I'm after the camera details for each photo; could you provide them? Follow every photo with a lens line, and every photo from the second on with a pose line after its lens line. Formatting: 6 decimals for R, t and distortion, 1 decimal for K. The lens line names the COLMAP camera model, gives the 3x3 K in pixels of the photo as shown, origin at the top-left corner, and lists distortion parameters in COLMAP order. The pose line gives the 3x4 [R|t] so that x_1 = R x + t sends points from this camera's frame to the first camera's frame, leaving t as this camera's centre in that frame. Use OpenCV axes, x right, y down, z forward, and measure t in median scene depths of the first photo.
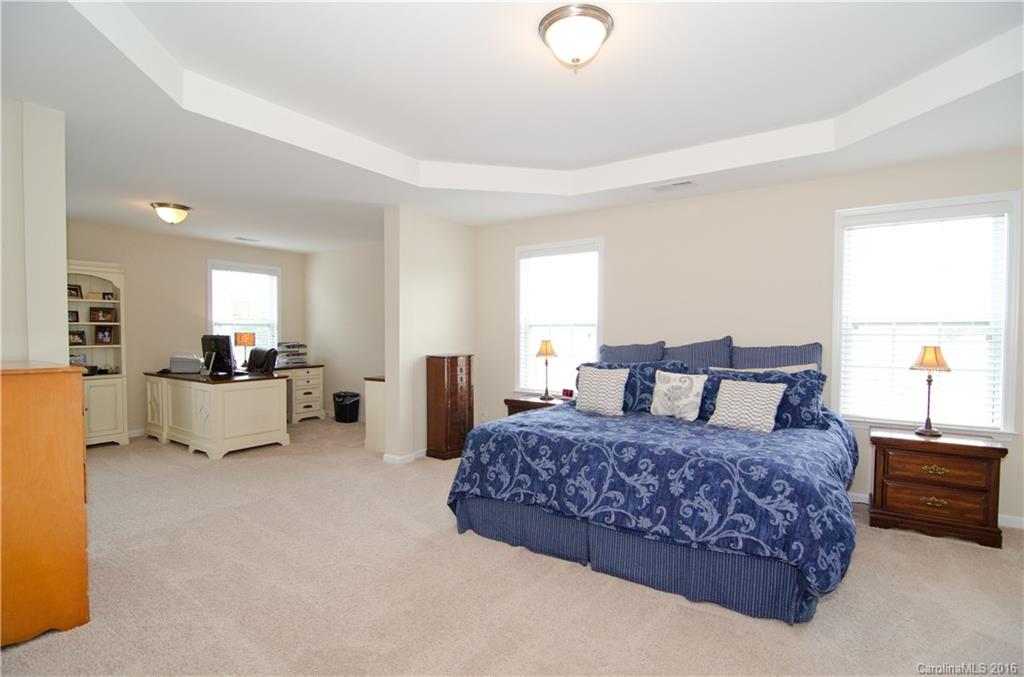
lens RADIAL K [[496.5, 0, 509.5], [0, 496.5, 346.6], [0, 0, 1]] dist [-0.015332, -0.006003]
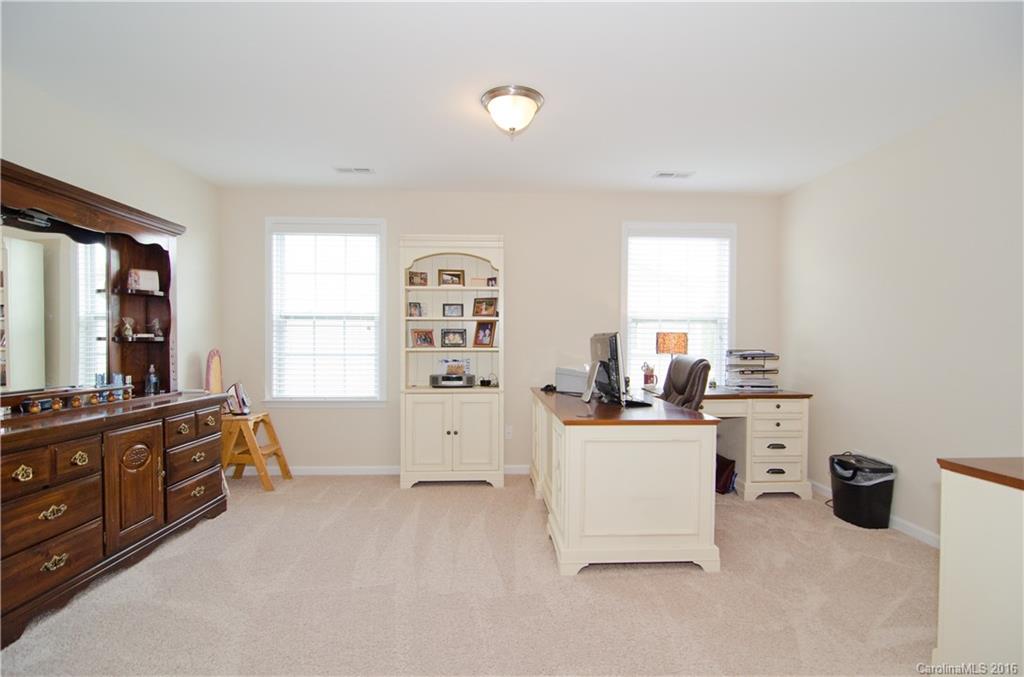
lens RADIAL K [[496.5, 0, 506.4], [0, 496.5, 348.3], [0, 0, 1]] dist [-0.015332, -0.006003]
pose [[0.600079, 0.013407, -0.799828, -0.184903], [-0.028672, 0.999578, -0.004755, 0.000549], [0.799427, 0.025786, 0.600210, 0.518323]]
